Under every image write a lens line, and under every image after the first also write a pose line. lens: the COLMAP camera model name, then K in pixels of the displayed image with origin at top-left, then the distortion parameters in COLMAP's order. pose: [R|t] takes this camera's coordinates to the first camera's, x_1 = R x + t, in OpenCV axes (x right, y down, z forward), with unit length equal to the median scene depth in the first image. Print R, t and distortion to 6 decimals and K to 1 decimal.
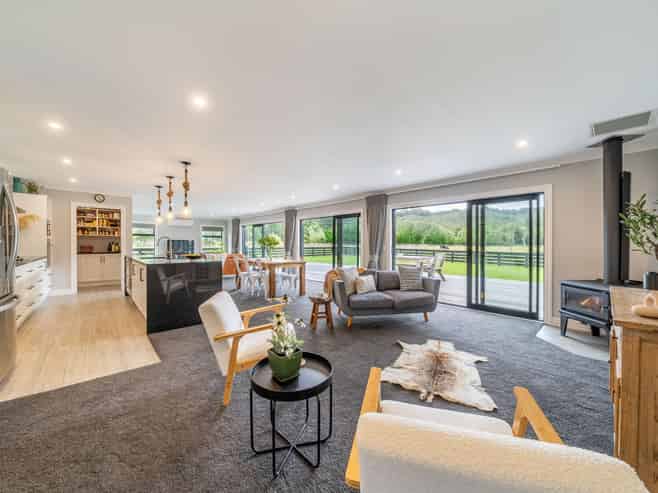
lens RADIAL K [[260.9, 0, 329.0], [0, 260.9, 248.9], [0, 0, 1]] dist [-0.003164, 0.000075]
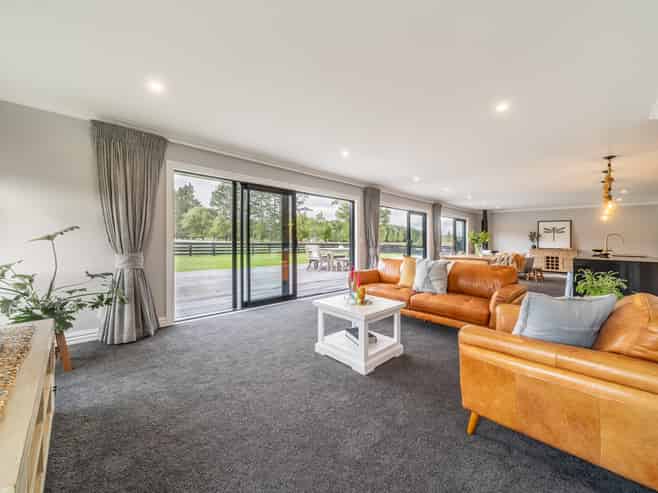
lens RADIAL K [[260.9, 0, 328.1], [0, 260.9, 246.5], [0, 0, 1]] dist [-0.003164, 0.000075]
pose [[-0.047986, -0.035166, 0.998229, -0.454646], [-0.011926, 0.999329, 0.034631, -0.015017], [-0.998777, -0.010243, -0.048373, 0.740879]]
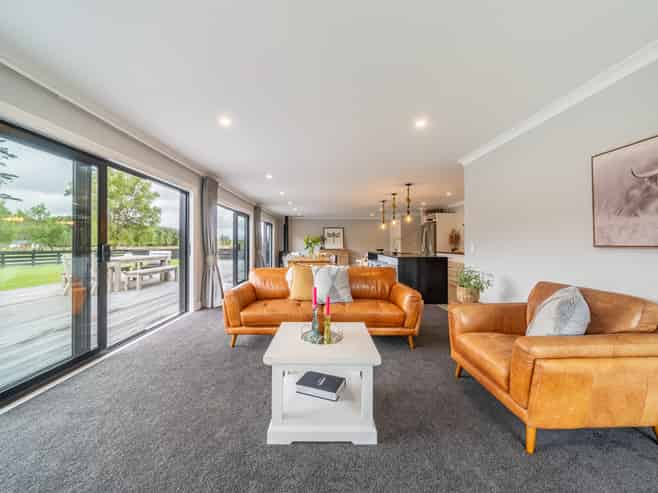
lens RADIAL K [[260.9, 0, 323.3], [0, 260.9, 241.6], [0, 0, 1]] dist [-0.003164, 0.000075]
pose [[-0.754895, -0.000485, 0.655845, -0.328437], [-0.003218, 0.999990, -0.002965, -0.015985], [-0.655838, -0.004349, -0.754889, 0.824200]]
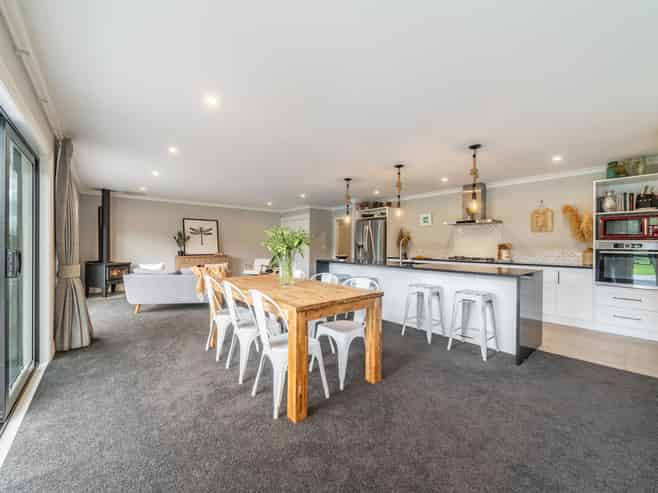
lens RADIAL K [[275.8, 0, 327.8], [0, 275.8, 246.3], [0, 0, 1]] dist [-0.000997, -0.000017]
pose [[-0.999445, -0.011364, 0.031321, 0.013654], [-0.011291, 0.999933, 0.002494, -0.014268], [-0.031347, 0.002139, -0.999506, 0.664835]]
